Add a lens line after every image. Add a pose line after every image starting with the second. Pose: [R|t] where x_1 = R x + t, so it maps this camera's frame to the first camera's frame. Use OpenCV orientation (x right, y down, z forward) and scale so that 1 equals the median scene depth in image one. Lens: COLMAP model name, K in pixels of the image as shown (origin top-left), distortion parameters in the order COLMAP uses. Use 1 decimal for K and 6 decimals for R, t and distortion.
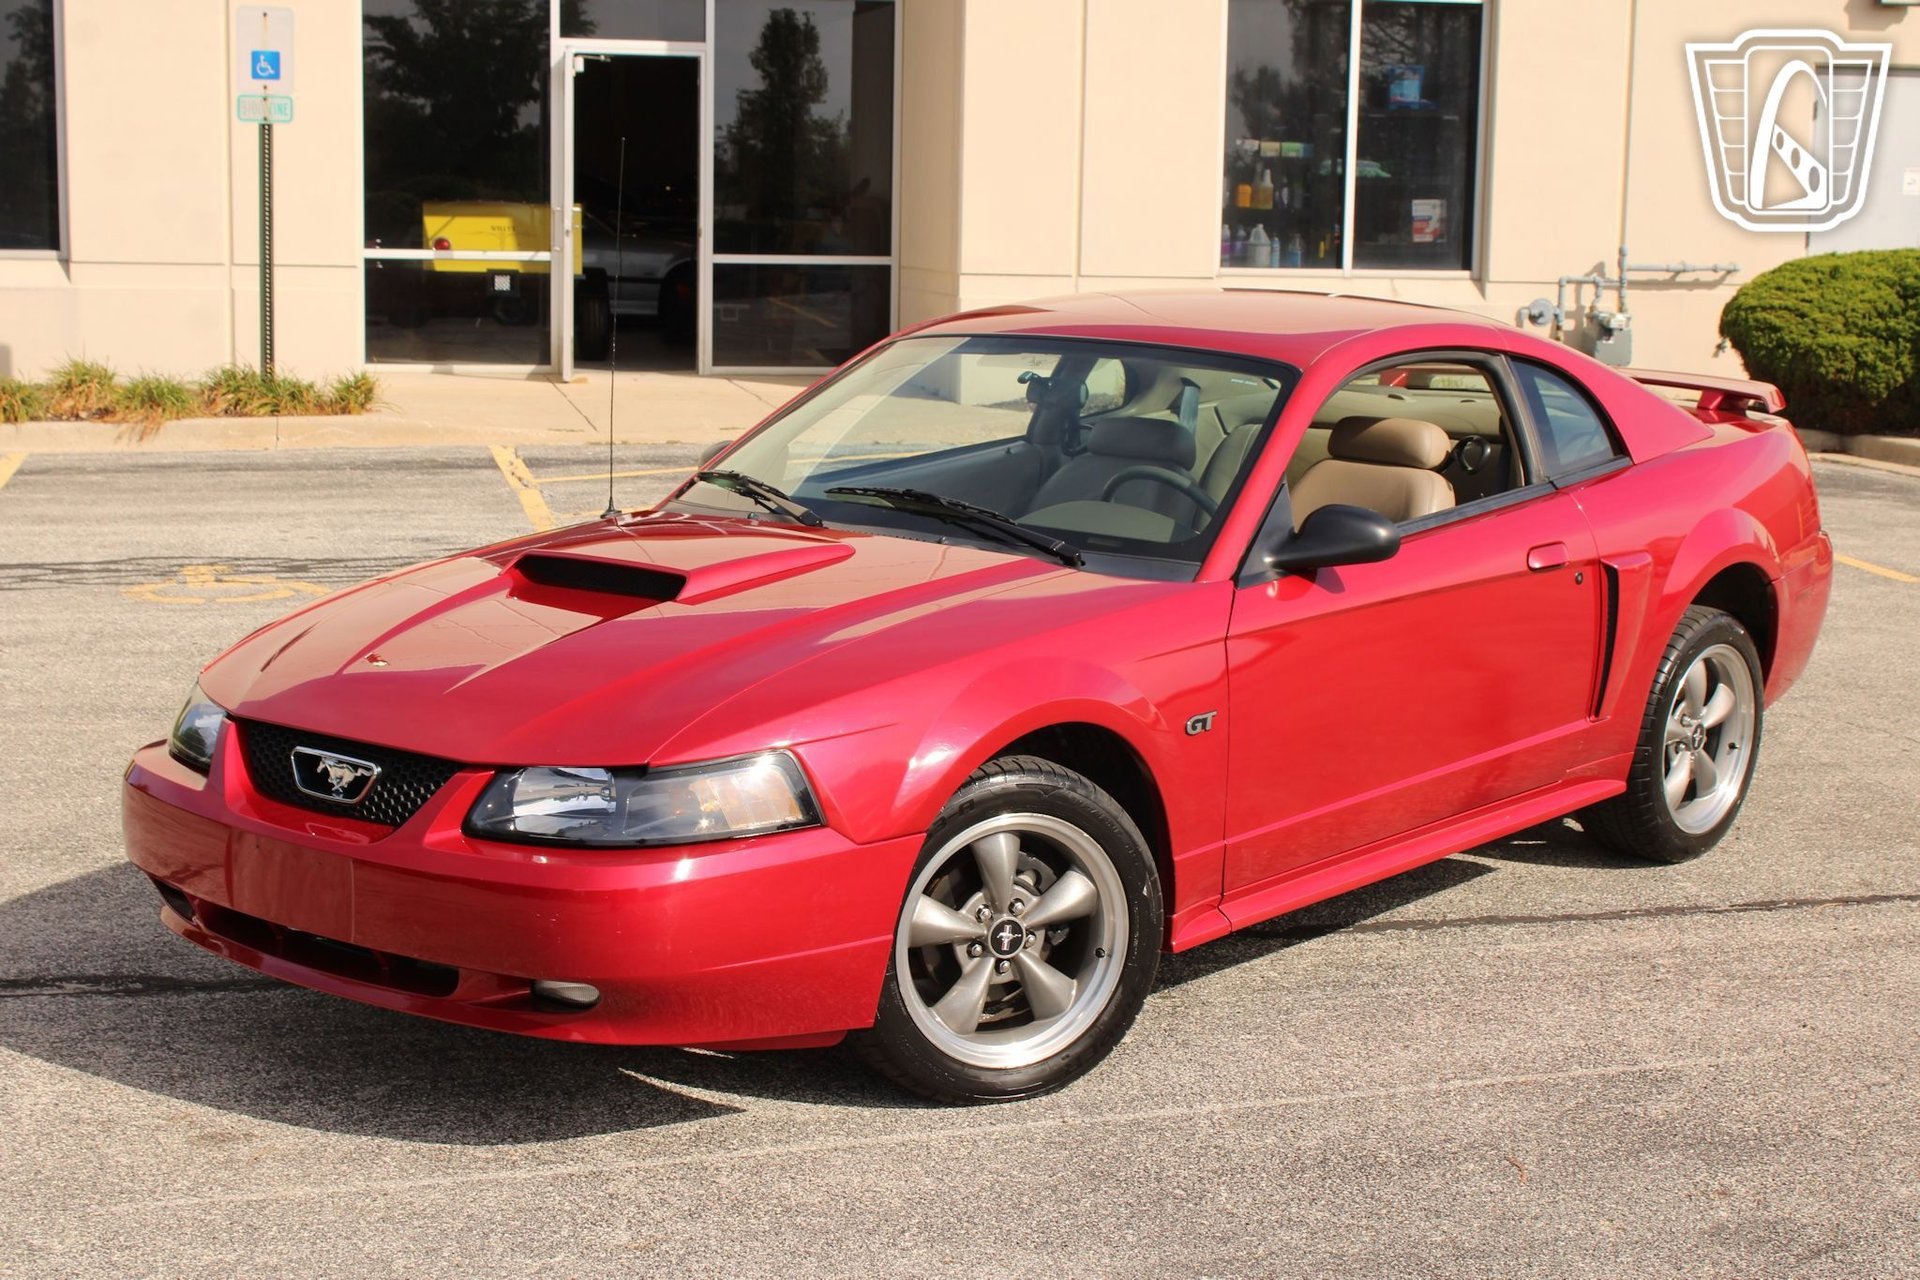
lens RADIAL K [[2943.8, 0, 960.0], [0, 2943.8, 640.0], [0, 0, 1]] dist [-0.050352, 0.178112]
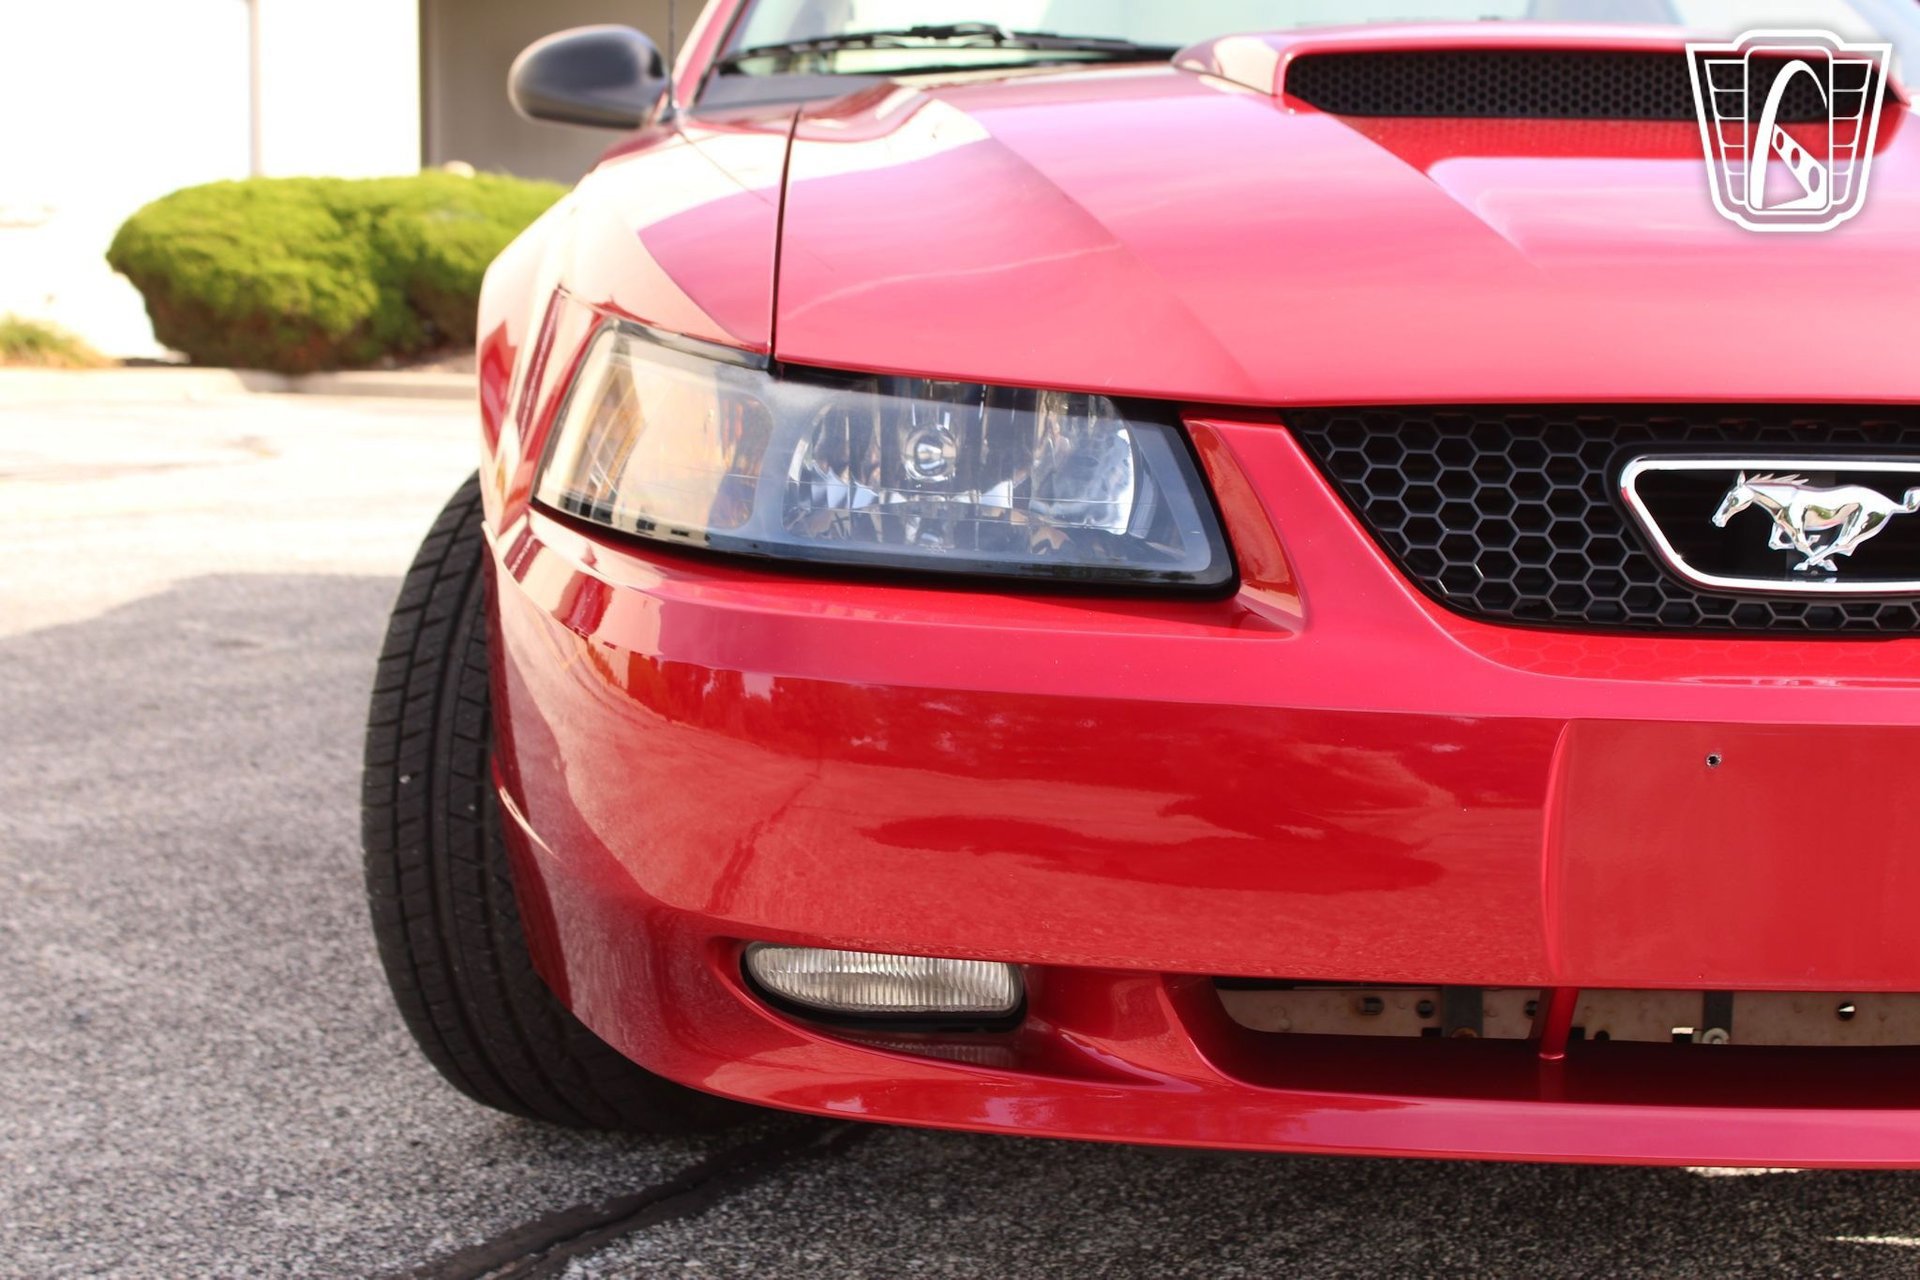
lens RADIAL K [[2943.8, 0, 960.0], [0, 2943.8, 640.0], [0, 0, 1]] dist [-0.050352, 0.178112]
pose [[0.749855, -0.085277, 0.656083, -0.133261], [0.097023, 0.995111, 0.018454, 0.011635], [-0.654449, 0.049817, 0.754463, 0.214710]]
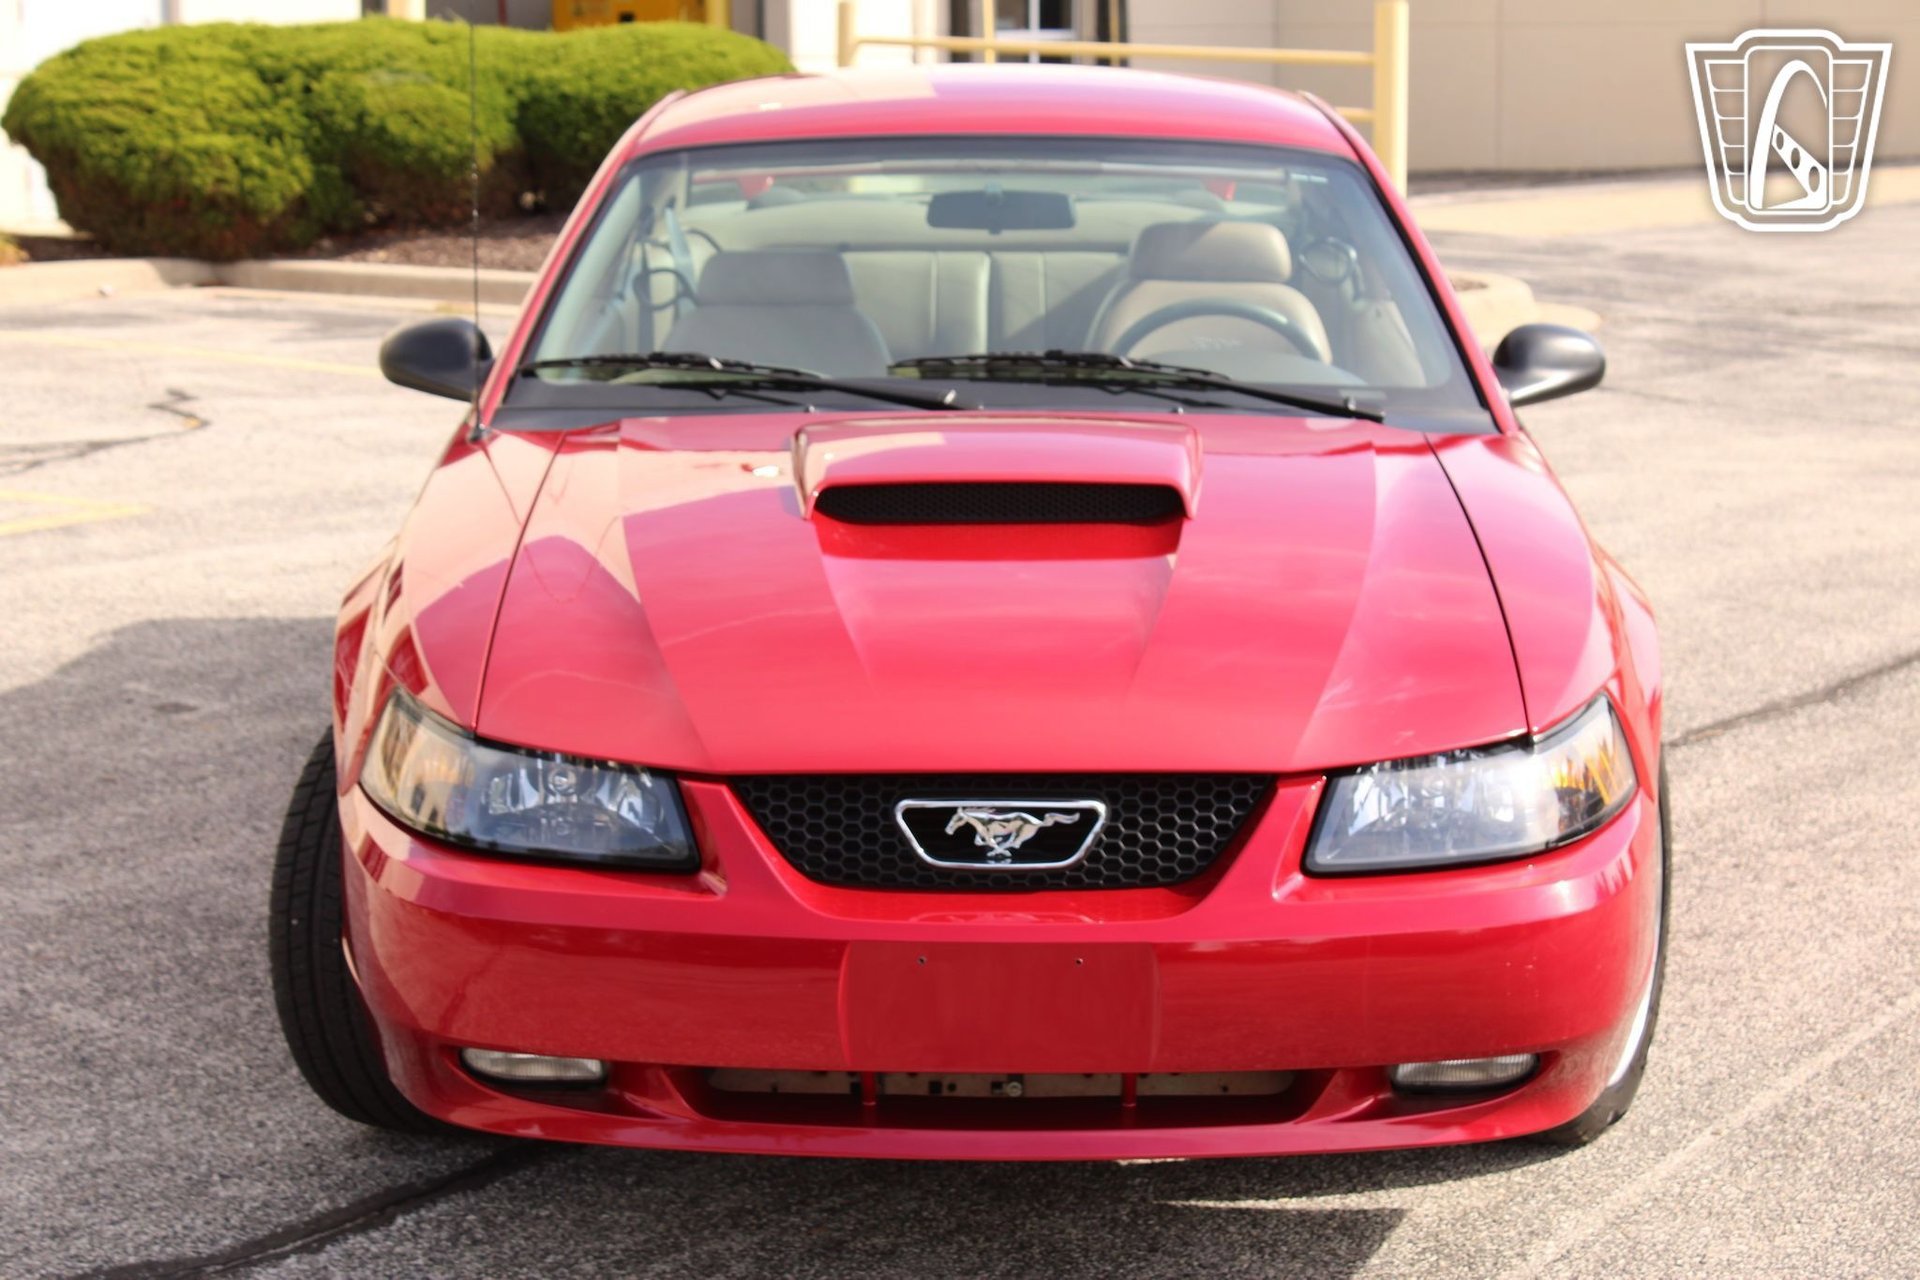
lens RADIAL K [[3849.7, 0, 954.6], [0, 3849.7, 642.4], [0, 0, 1]] dist [0.010564, 0.203164]
pose [[0.772287, -0.122113, 0.623427, -0.197290], [0.106910, 0.992338, 0.061935, -0.013081], [-0.626214, 0.018819, 0.779424, 0.089422]]
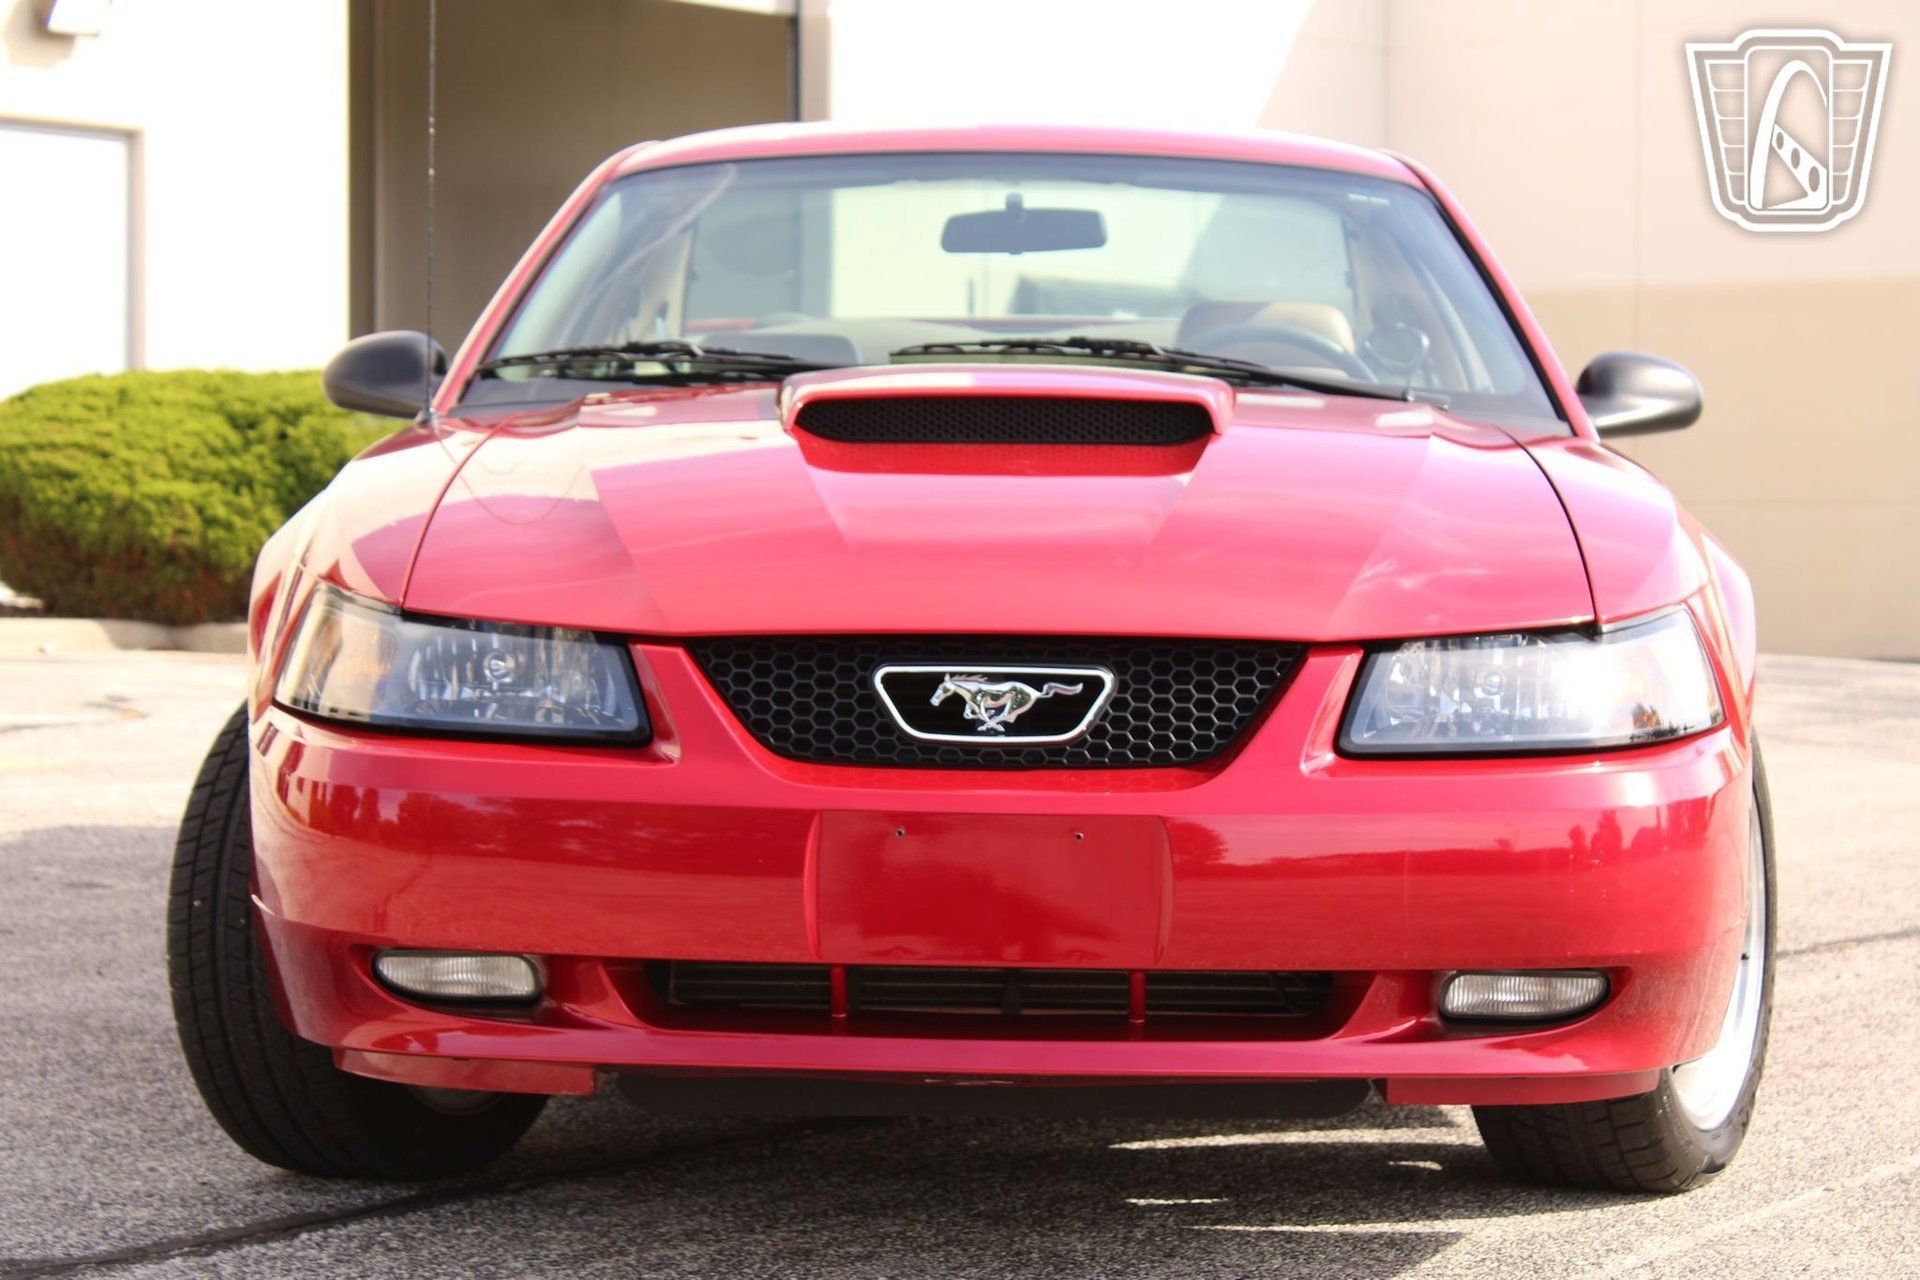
lens RADIAL K [[4384.6, 0, 965.8], [0, 4384.6, 645.7], [0, 0, 1]] dist [0.050350, 0.122707]
pose [[0.780955, -0.029301, 0.623900, -0.198059], [0.094143, 0.993009, -0.071206, 0.025349], [-0.617452, 0.114345, 0.778254, 0.088253]]
